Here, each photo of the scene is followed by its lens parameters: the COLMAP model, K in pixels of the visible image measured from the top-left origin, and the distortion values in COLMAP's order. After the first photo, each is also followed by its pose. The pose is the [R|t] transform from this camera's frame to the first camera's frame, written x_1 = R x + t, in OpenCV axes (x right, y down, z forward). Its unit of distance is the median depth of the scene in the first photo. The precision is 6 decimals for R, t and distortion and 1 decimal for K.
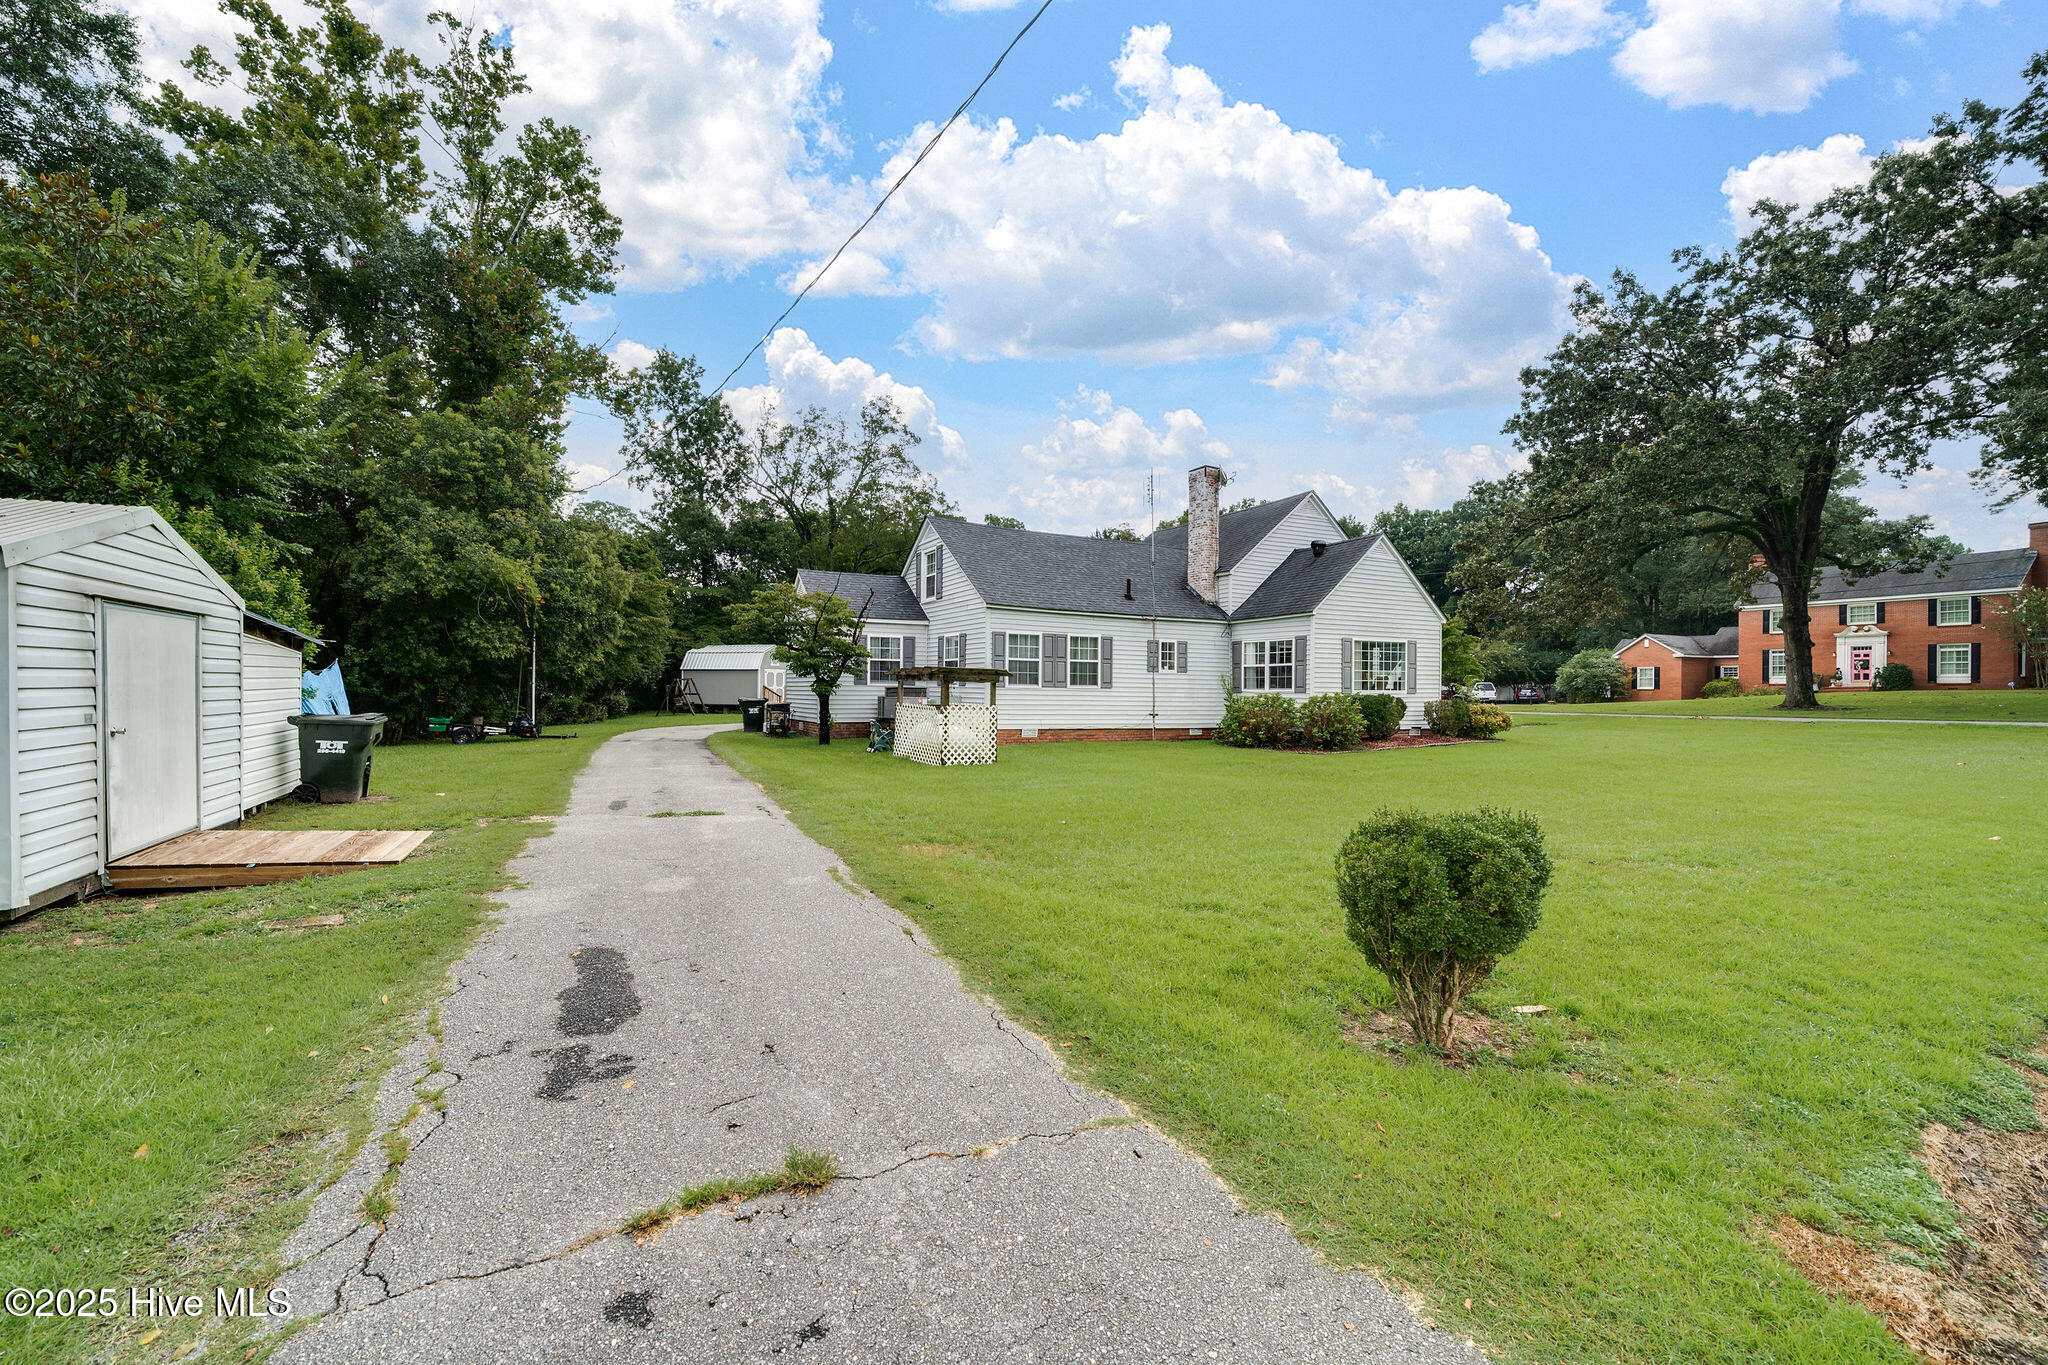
lens RADIAL K [[871.8, 0, 1020.2], [0, 871.8, 675.1], [0, 0, 1]] dist [0.001137, 0.000200]
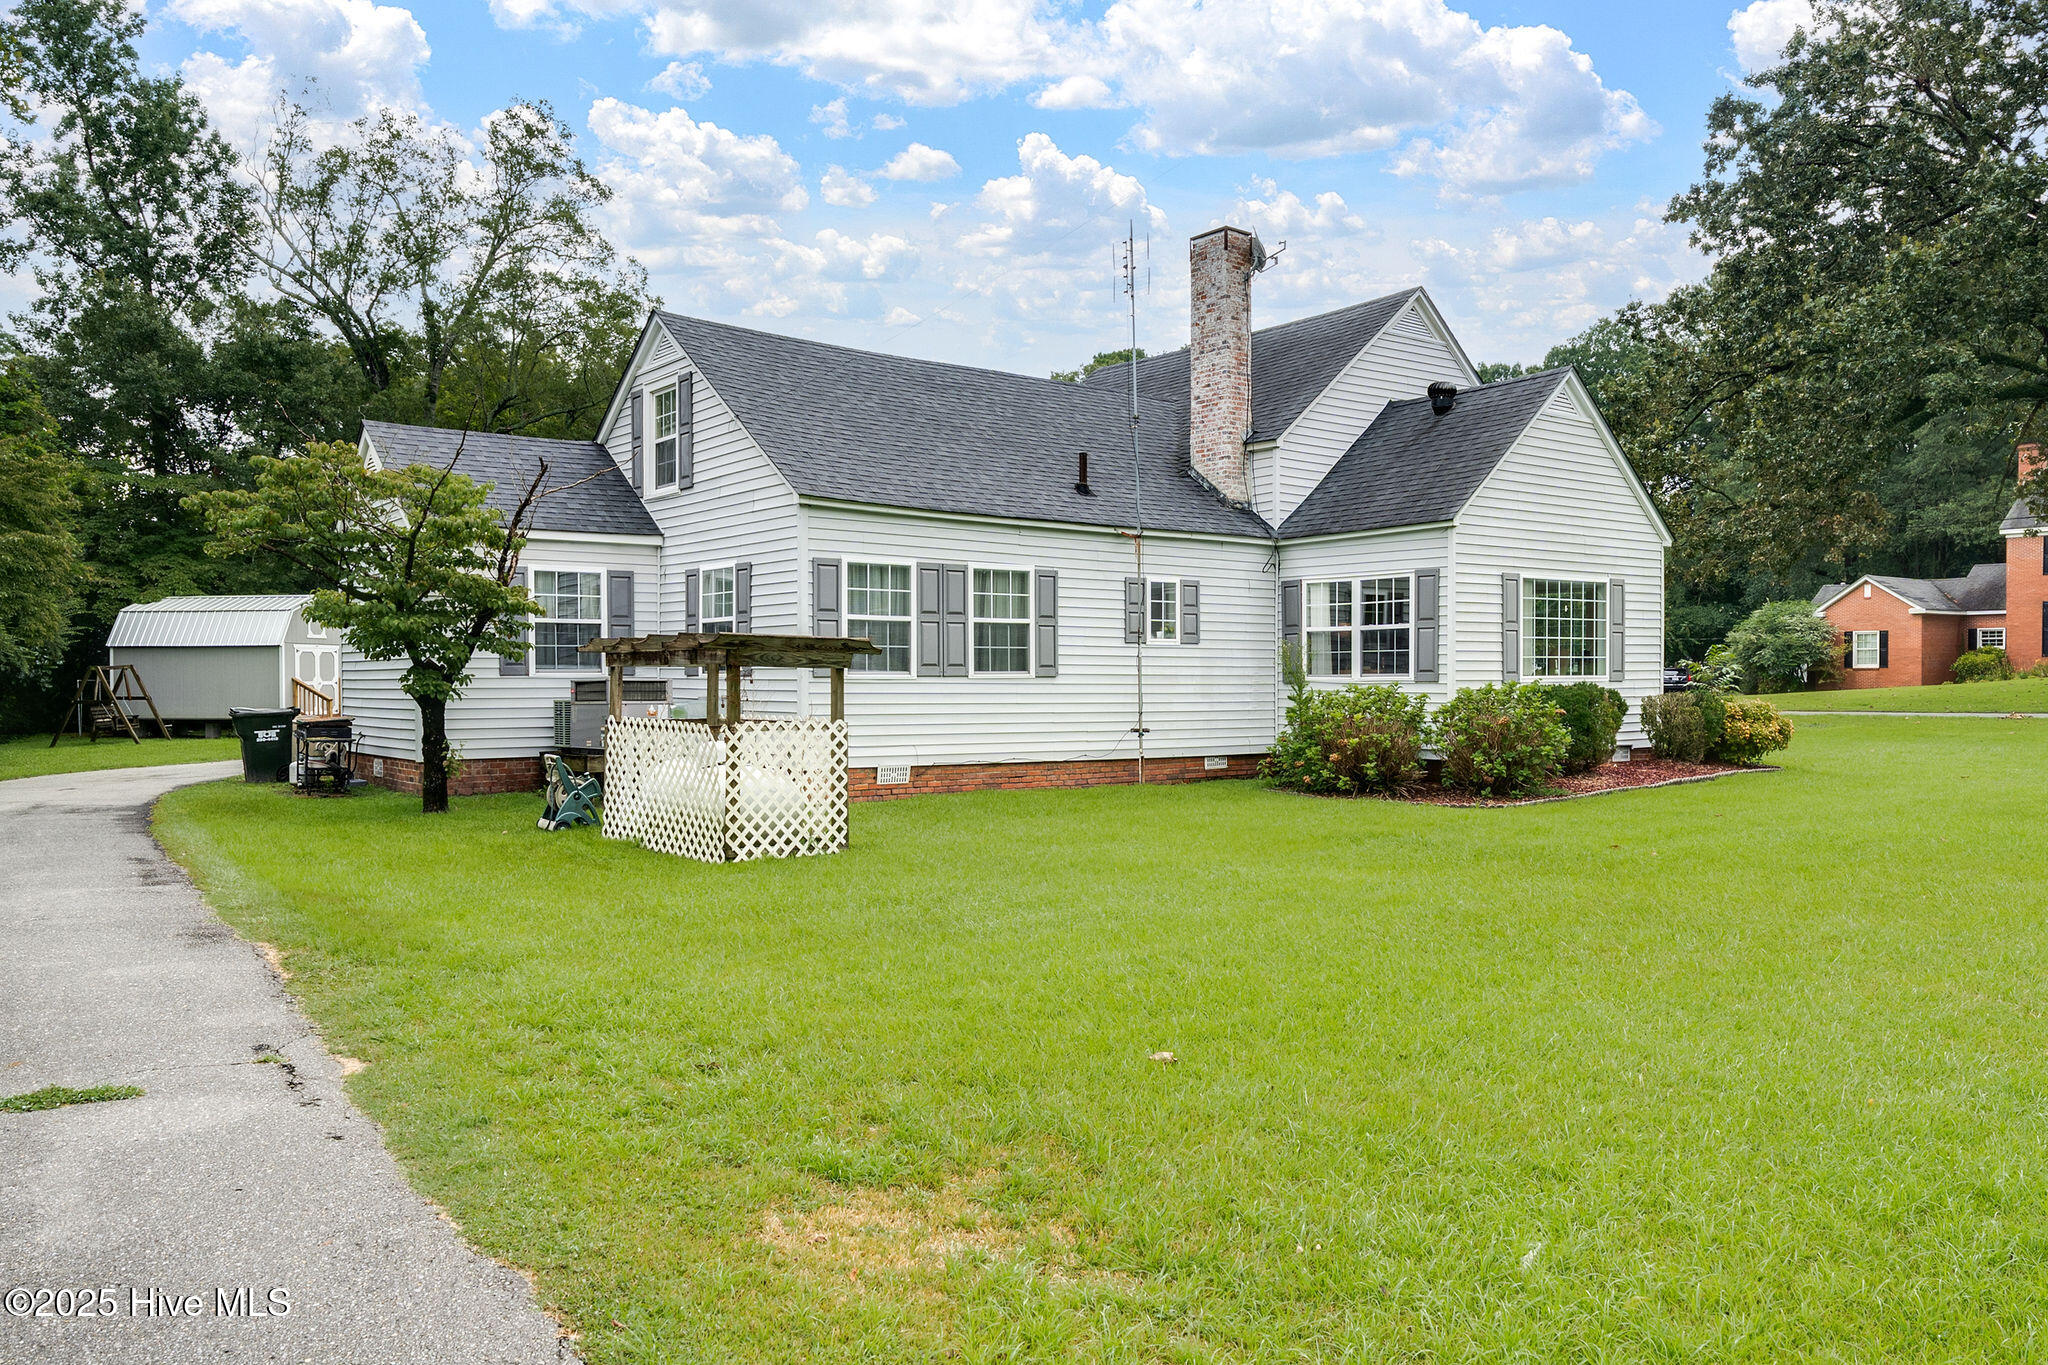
lens RADIAL K [[1526.6, 0, 1026.4], [0, 1526.6, 697.3], [0, 0, 1]] dist [0.001406, 0.016346]
pose [[0.987431, -0.012825, 0.157529, -0.040951], [0.008277, 0.999531, 0.029496, 0.000979], [-0.157833, -0.027822, 0.987074, 0.153690]]
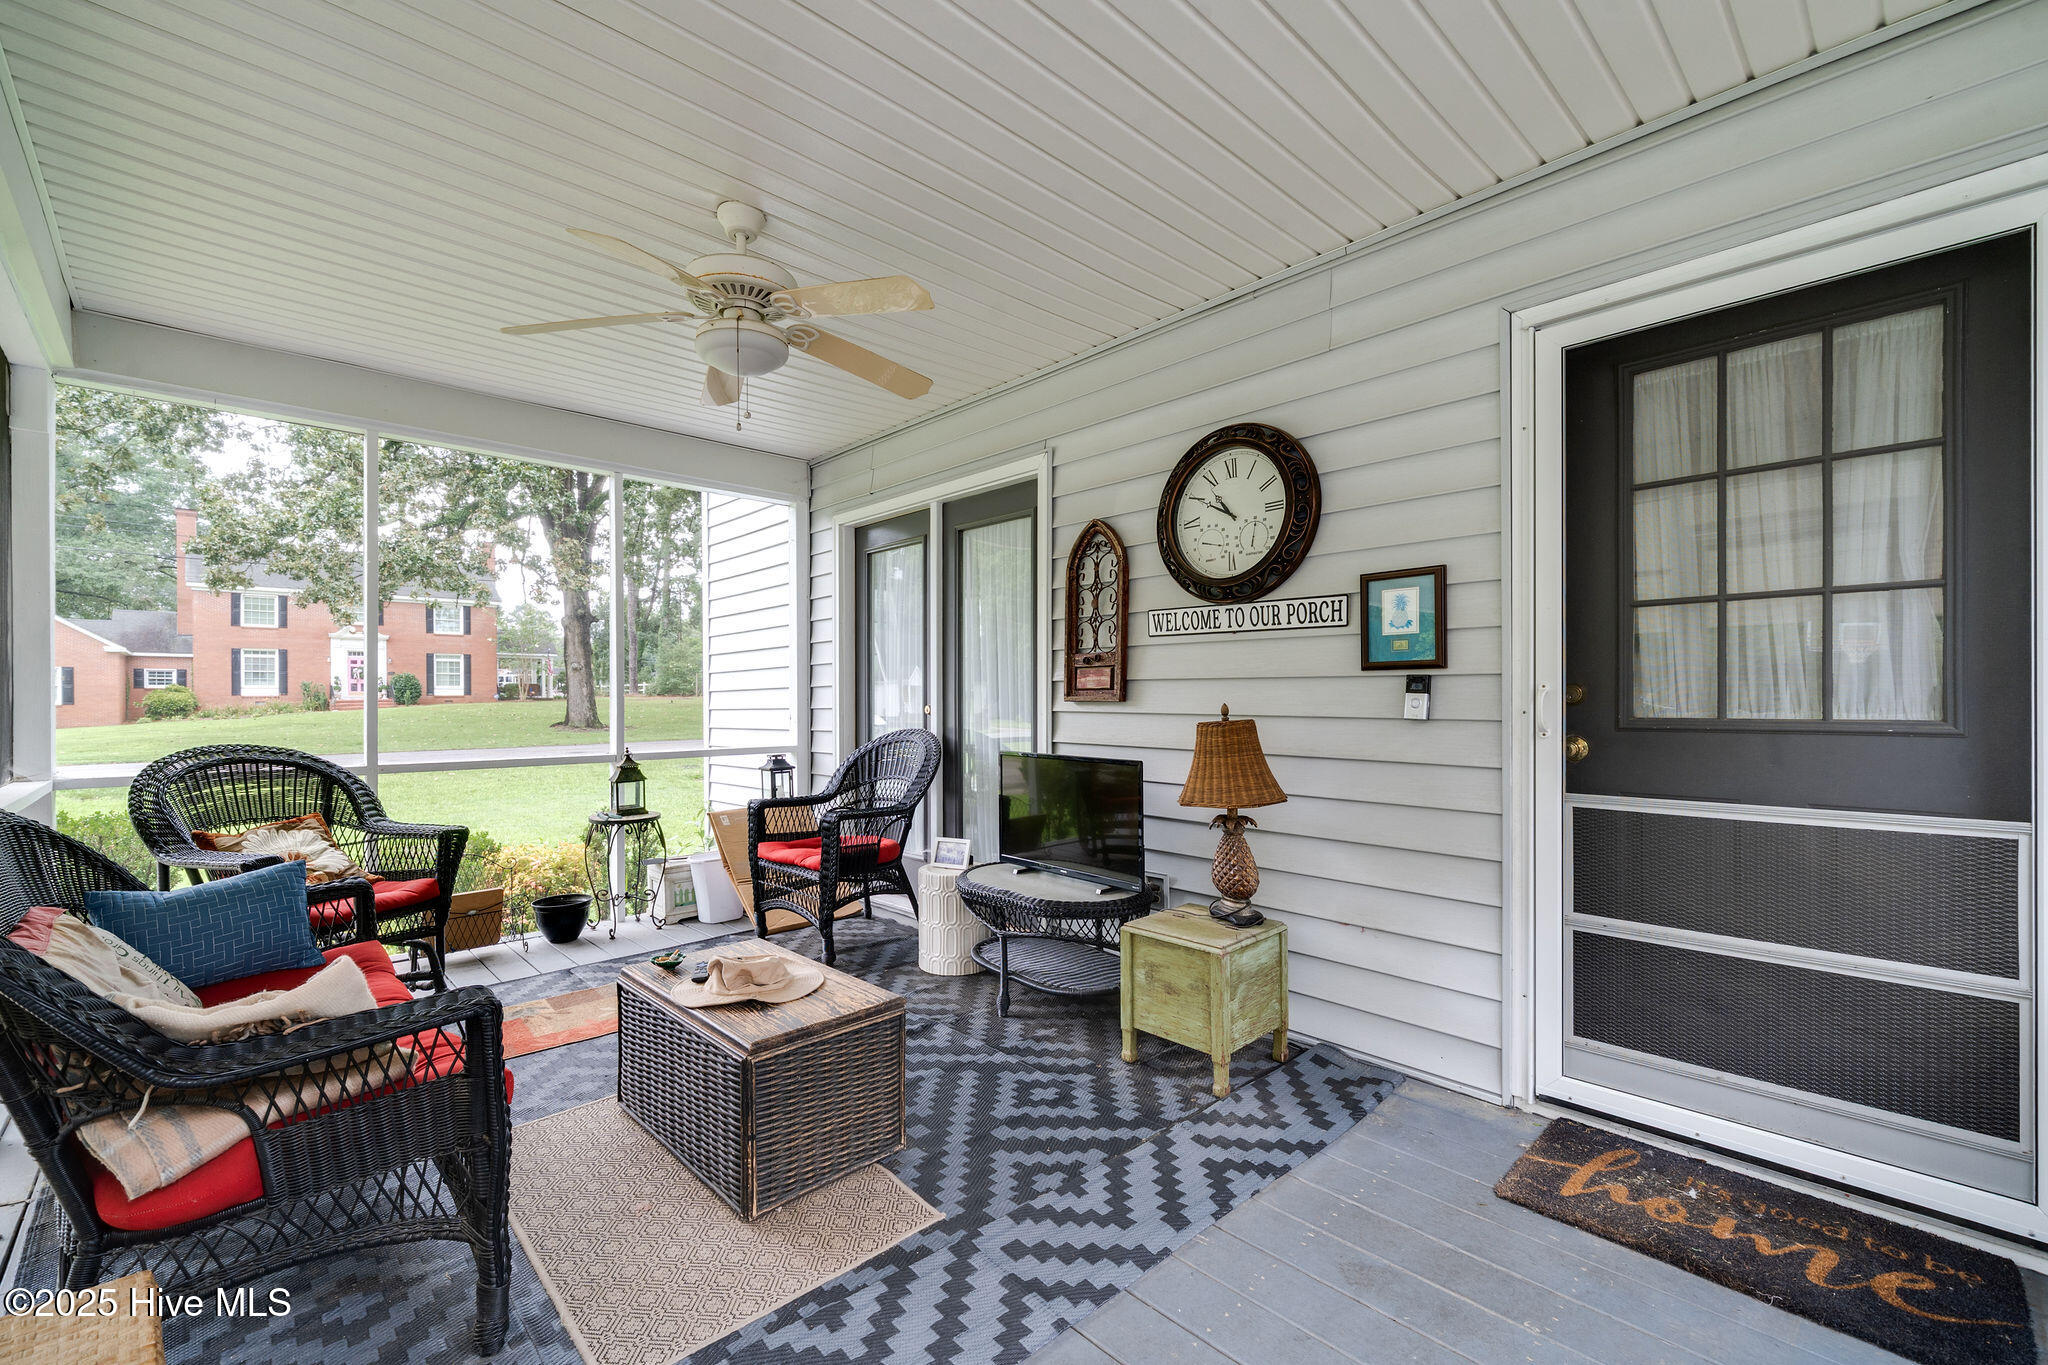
lens RADIAL K [[871.8, 0, 1026.8], [0, 871.8, 692.6], [0, 0, 1]] dist [0.001137, 0.000200]
pose [[-0.274749, -0.002187, 0.961514, 0.017784], [-0.015302, 0.999881, -0.002098, -0.004119], [-0.961394, -0.015290, -0.274749, 1.493852]]
